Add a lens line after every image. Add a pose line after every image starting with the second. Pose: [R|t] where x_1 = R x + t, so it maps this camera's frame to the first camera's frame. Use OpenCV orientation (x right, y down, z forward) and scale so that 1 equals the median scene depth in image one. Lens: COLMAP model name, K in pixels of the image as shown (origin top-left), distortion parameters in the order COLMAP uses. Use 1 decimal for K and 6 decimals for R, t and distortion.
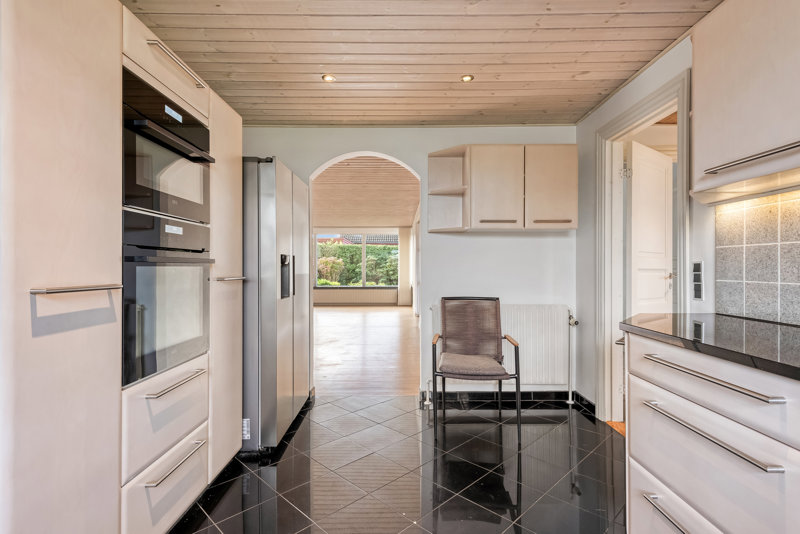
lens RADIAL K [[384.8, 0, 397.2], [0, 384.8, 266.4], [0, 0, 1]] dist [0.000447, -0.000001]
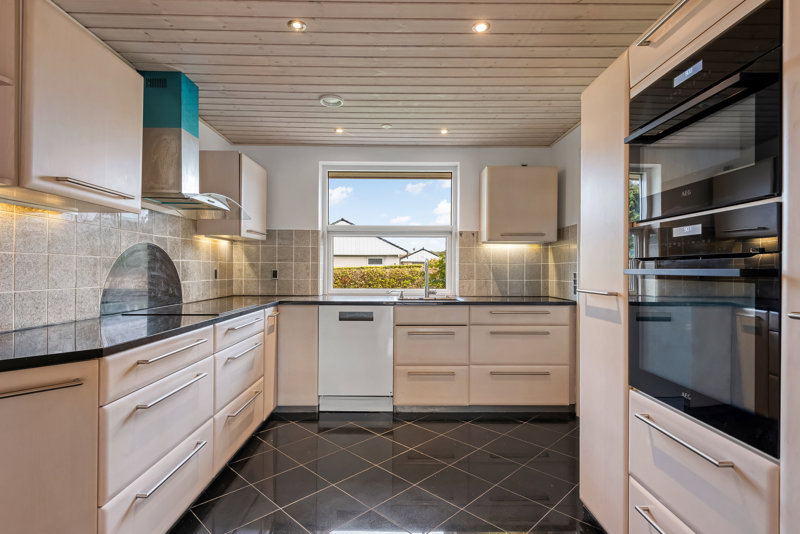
lens RADIAL K [[398.7, 0, 397.9], [0, 398.7, 267.3], [0, 0, 1]] dist [0.021299, -0.000398]
pose [[-0.999965, -0.004845, -0.006811, -0.002286], [-0.004798, 0.999965, -0.006924, -0.001719], [0.006844, -0.006891, -0.999953, 0.181774]]
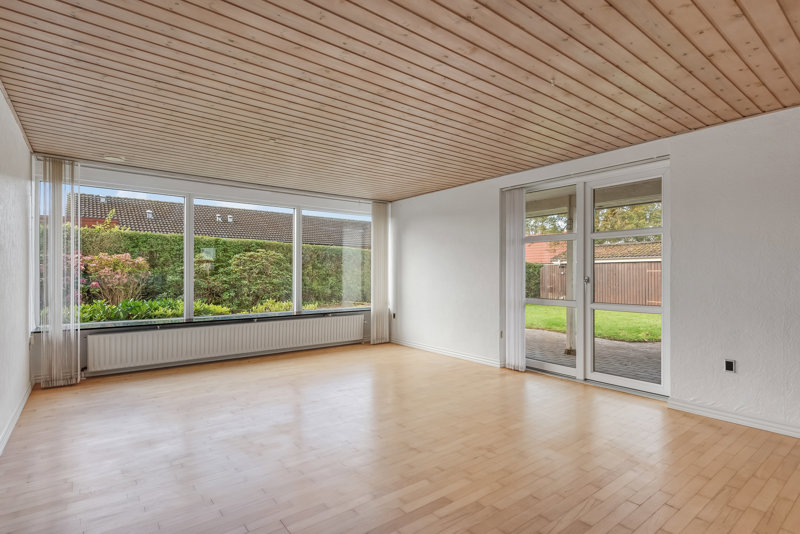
lens RADIAL K [[398.7, 0, 397.8], [0, 398.7, 272.7], [0, 0, 1]] dist [0.021299, -0.000398]
pose [[0.800118, 0.001187, 0.599841, -0.237448], [-0.002597, 0.999996, 0.001486, -0.000534], [-0.599836, -0.002747, 0.800118, 0.413232]]
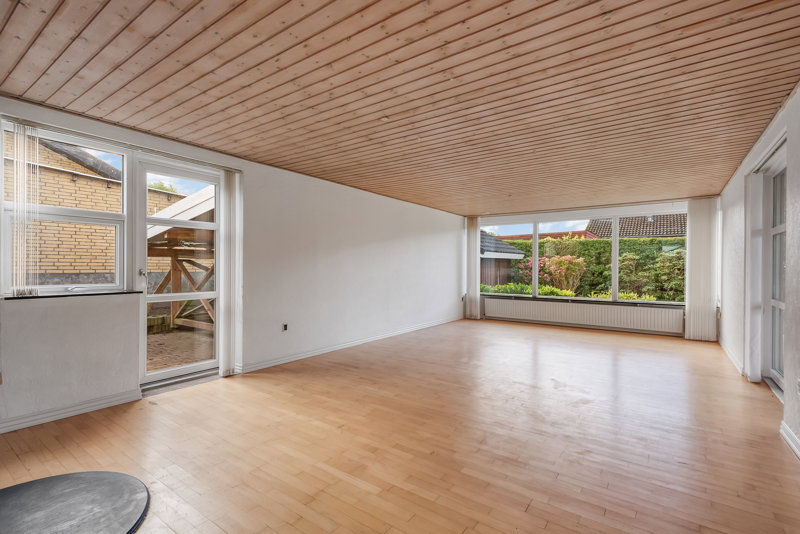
lens RADIAL K [[365.6, 0, 398.3], [0, 365.6, 268.6], [0, 0, 1]] dist [0.006003, 0.000396]
pose [[0.809647, 0.007246, -0.586872, -0.018492], [-0.004816, 0.999972, 0.005701, -0.001376], [0.586897, -0.001789, 0.809660, 0.254328]]
